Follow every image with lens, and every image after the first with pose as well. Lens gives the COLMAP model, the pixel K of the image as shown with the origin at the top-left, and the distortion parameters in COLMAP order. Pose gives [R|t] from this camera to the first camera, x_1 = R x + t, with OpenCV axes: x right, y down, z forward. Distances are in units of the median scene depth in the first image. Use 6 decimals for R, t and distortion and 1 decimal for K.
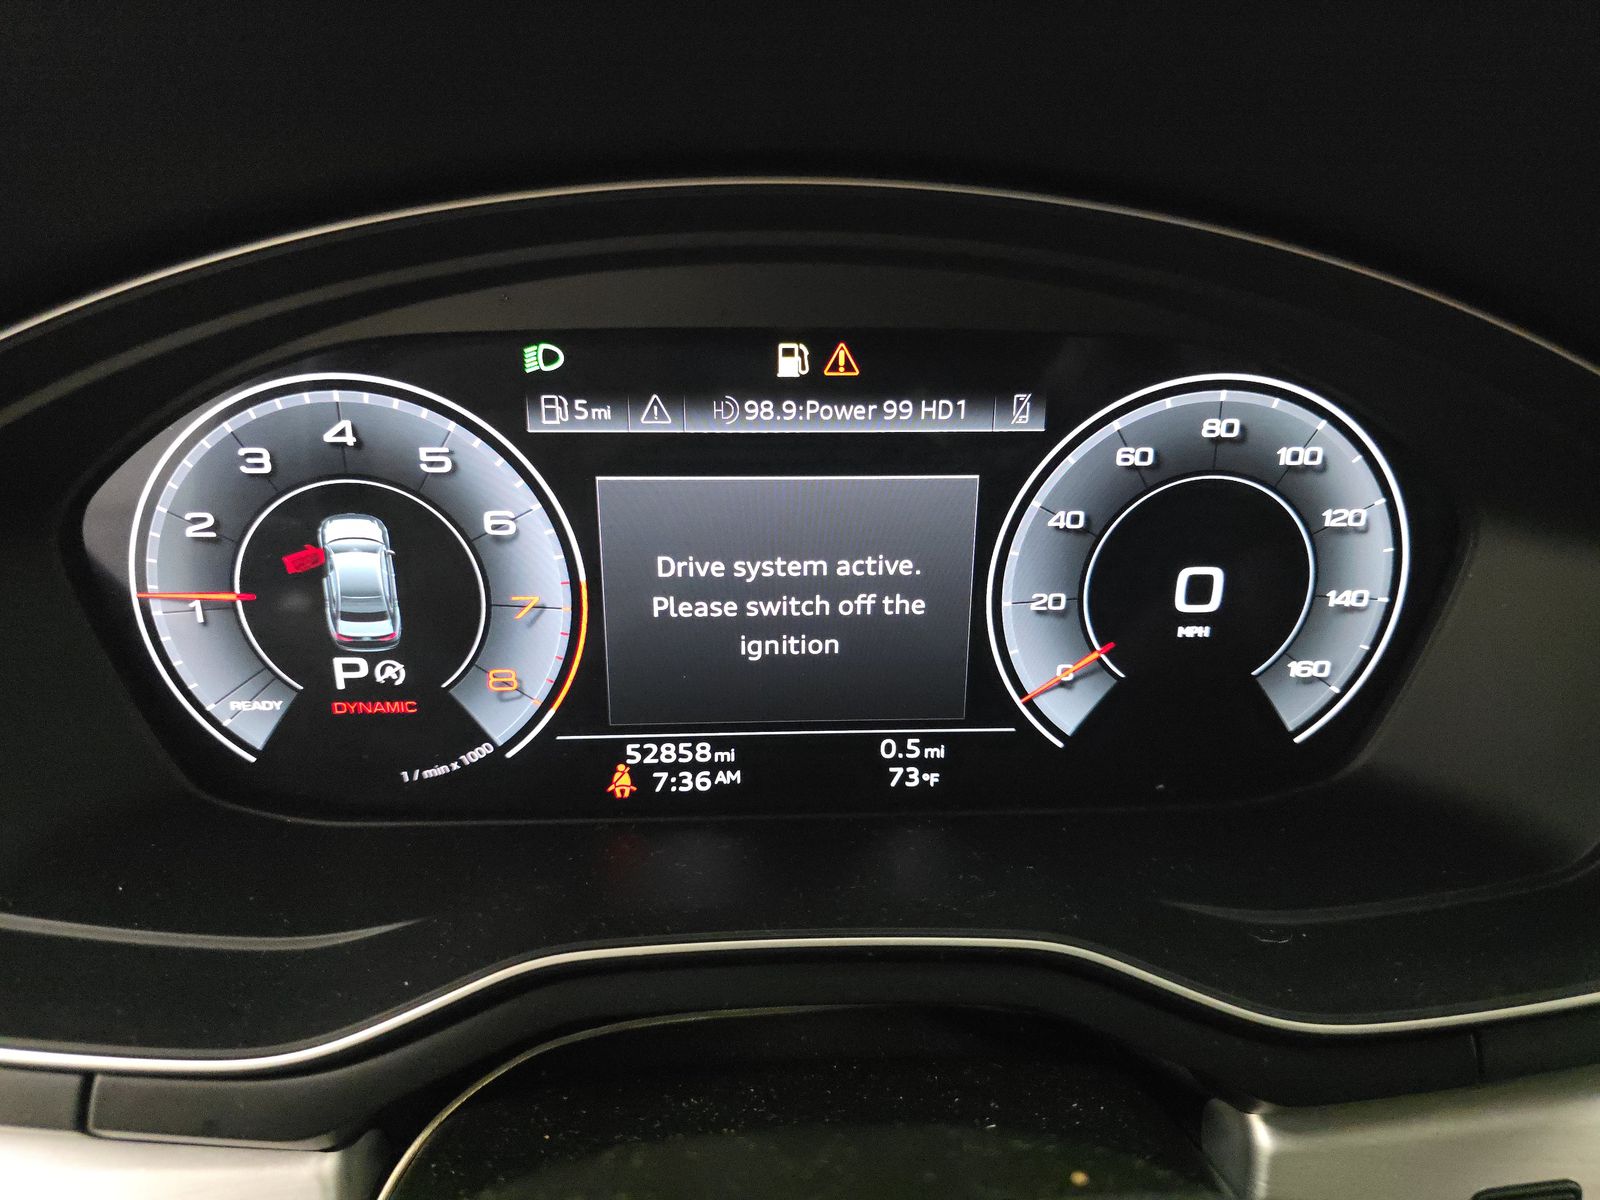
lens RADIAL K [[1068.2, 0, 797.3], [0, 1068.2, 598.9], [0, 0, 1]] dist [0.030676, -0.026872]
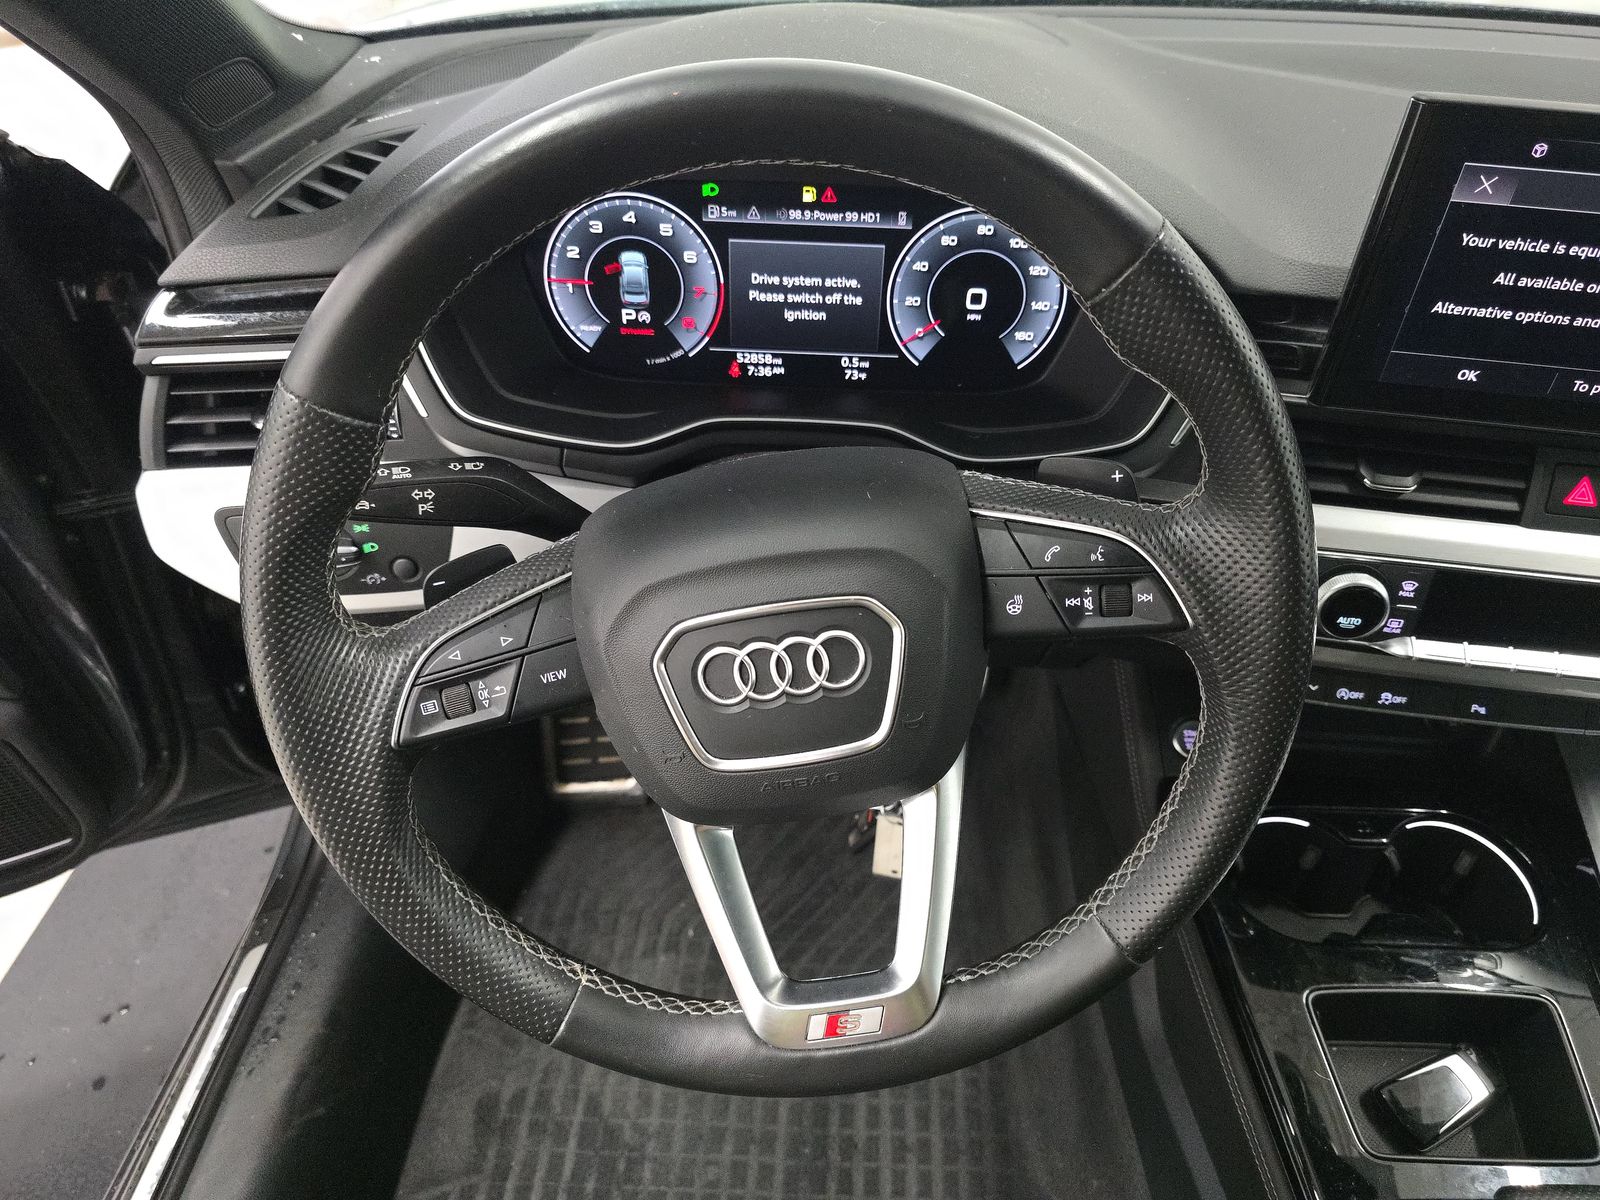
lens RADIAL K [[1068.2, 0, 804.9], [0, 1068.2, 609.7], [0, 0, 1]] dist [0.030676, -0.026872]
pose [[0.995717, 0.068651, -0.061927, 0.193325], [-0.047809, 0.955629, 0.290668, -0.023340], [0.079133, -0.286462, 0.954818, -1.550060]]
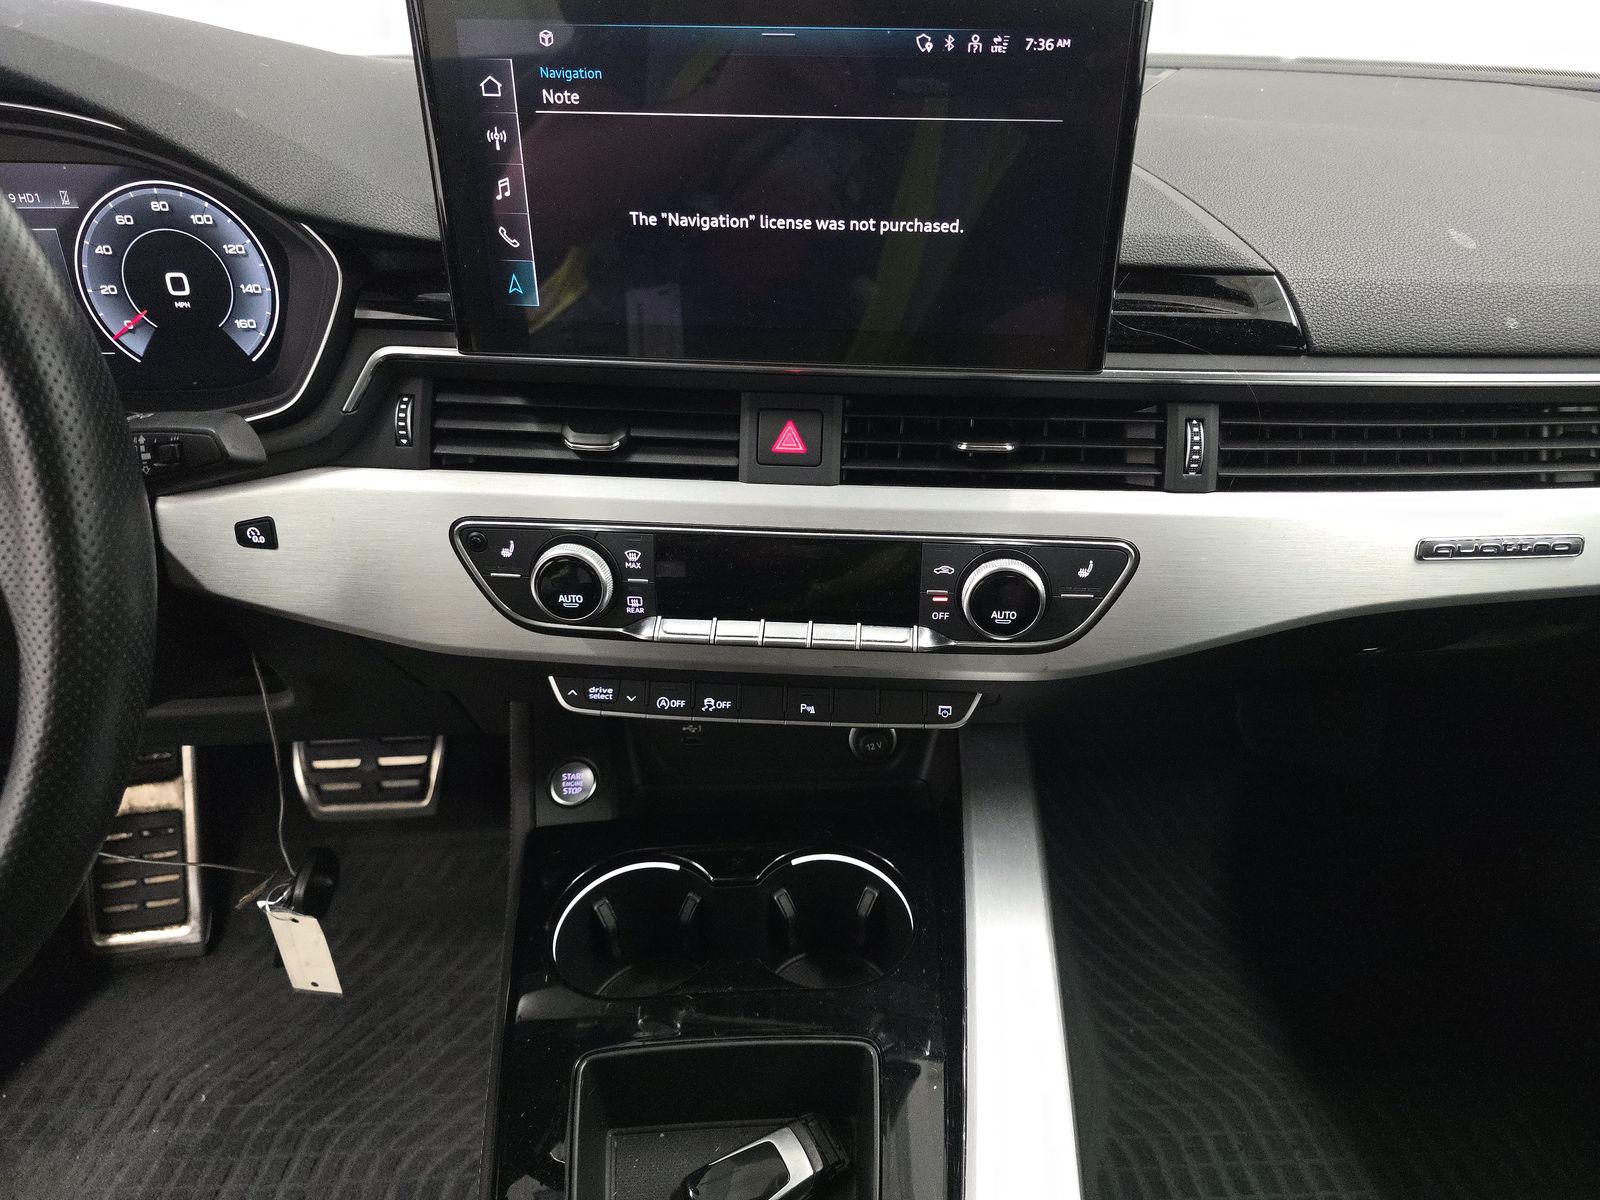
lens RADIAL K [[1068.2, 0, 807.3], [0, 1068.2, 597.6], [0, 0, 1]] dist [0.030676, -0.026872]
pose [[0.999540, -0.001593, -0.030297, 1.770849], [0.004879, 0.994063, 0.108700, 0.406056], [0.029944, -0.108798, 0.993613, -1.254663]]
